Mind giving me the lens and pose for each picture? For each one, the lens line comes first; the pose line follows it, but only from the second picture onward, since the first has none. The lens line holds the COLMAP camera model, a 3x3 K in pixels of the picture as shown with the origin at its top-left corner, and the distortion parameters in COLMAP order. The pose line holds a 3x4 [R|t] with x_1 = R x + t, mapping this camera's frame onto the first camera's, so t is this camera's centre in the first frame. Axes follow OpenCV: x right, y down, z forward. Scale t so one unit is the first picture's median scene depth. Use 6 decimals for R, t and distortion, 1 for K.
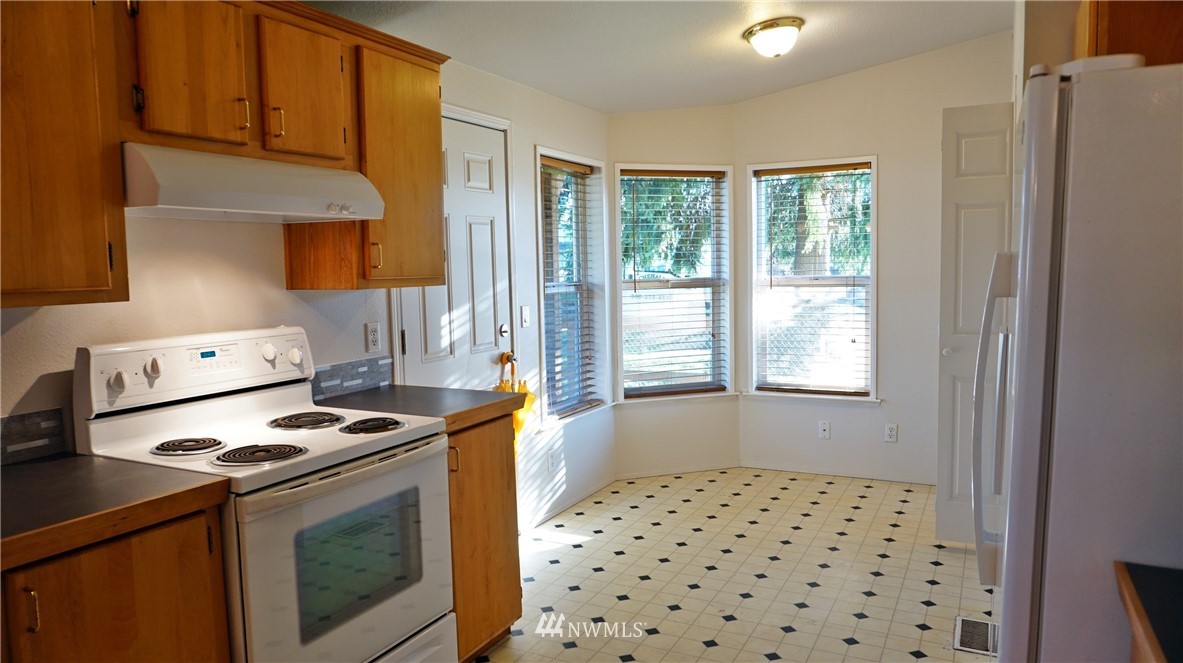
lens RADIAL K [[774.8, 0, 591.5], [0, 774.8, 331.5], [0, 0, 1]] dist [-0.001124, -0.000641]
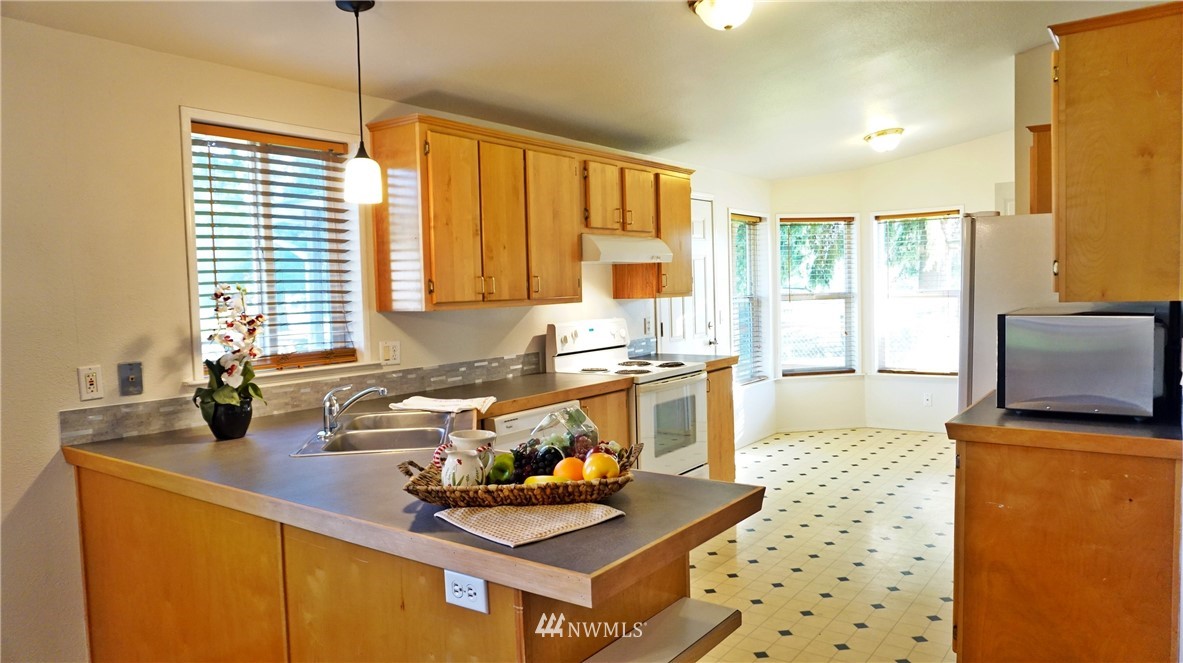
lens RADIAL K [[781.9, 0, 591.5], [0, 781.9, 331.5], [0, 0, 1]] dist [-0.034768, -0.000728]
pose [[0.987343, 0.000806, -0.158598, -0.103556], [-0.004439, 0.999736, -0.022557, 0.050575], [0.158538, 0.022976, 0.987086, -0.652342]]
